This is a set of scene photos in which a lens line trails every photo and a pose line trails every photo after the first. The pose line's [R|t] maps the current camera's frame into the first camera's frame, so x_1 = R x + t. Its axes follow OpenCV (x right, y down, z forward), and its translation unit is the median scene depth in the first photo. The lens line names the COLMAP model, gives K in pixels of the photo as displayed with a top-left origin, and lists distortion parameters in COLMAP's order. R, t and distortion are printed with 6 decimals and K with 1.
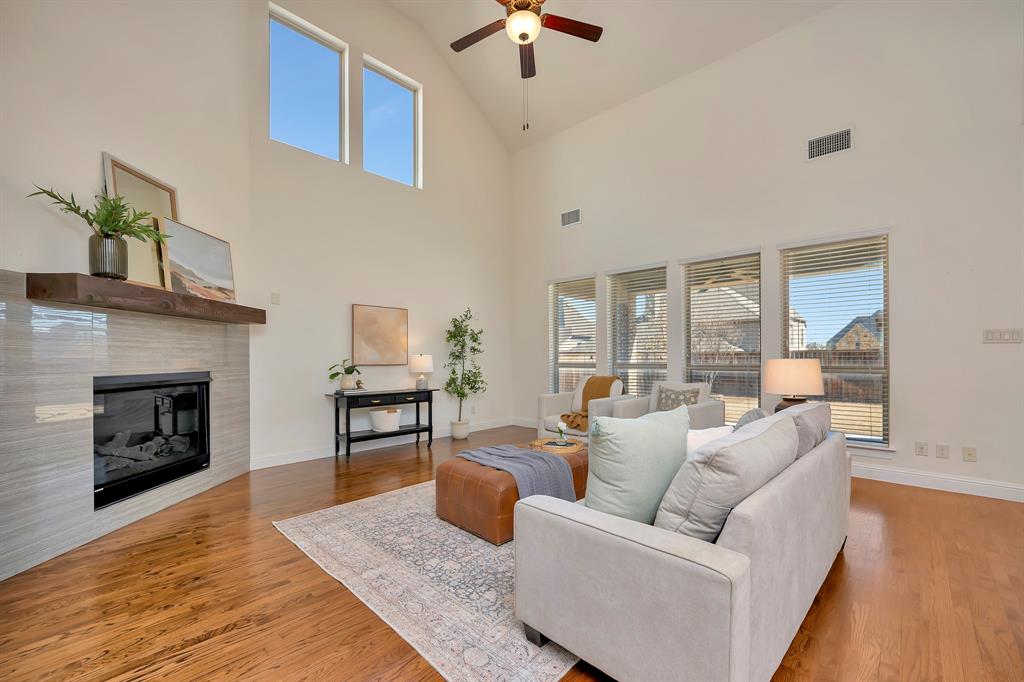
lens RADIAL K [[407.0, 0, 514.2], [0, 407.0, 351.6], [0, 0, 1]] dist [0.001142, 0.000159]
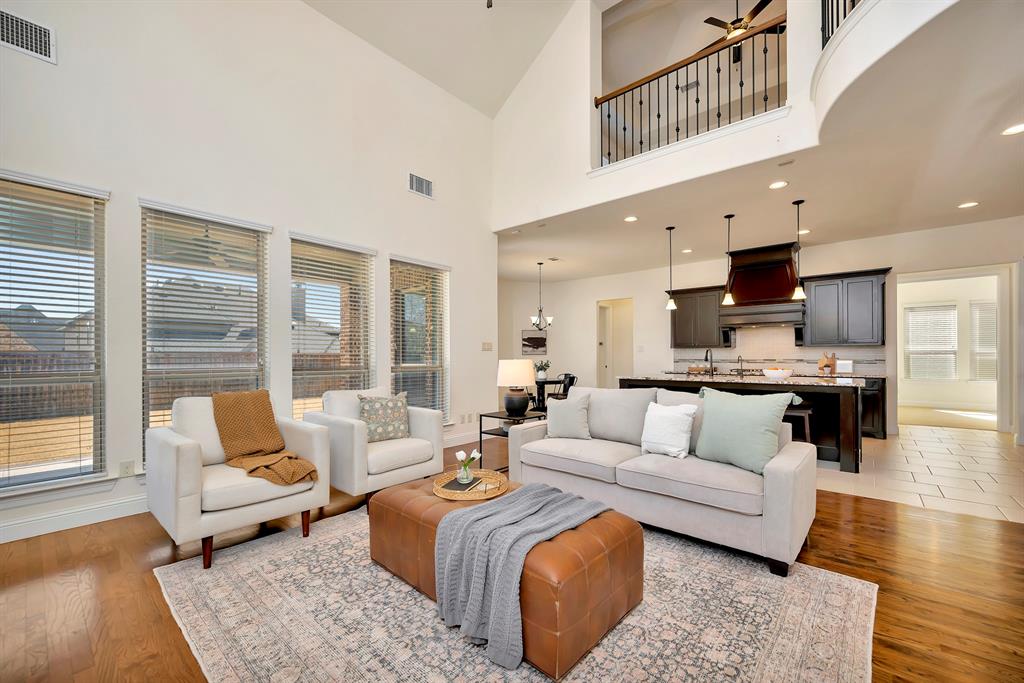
lens RADIAL K [[423.1, 0, 514.0], [0, 423.1, 358.3], [0, 0, 1]] dist [-0.000587, -0.000070]
pose [[-0.059869, 0.002477, 0.998203, -0.790705], [-0.003780, 0.999989, -0.002708, 0.021188], [-0.998199, -0.003935, -0.059859, 1.238360]]
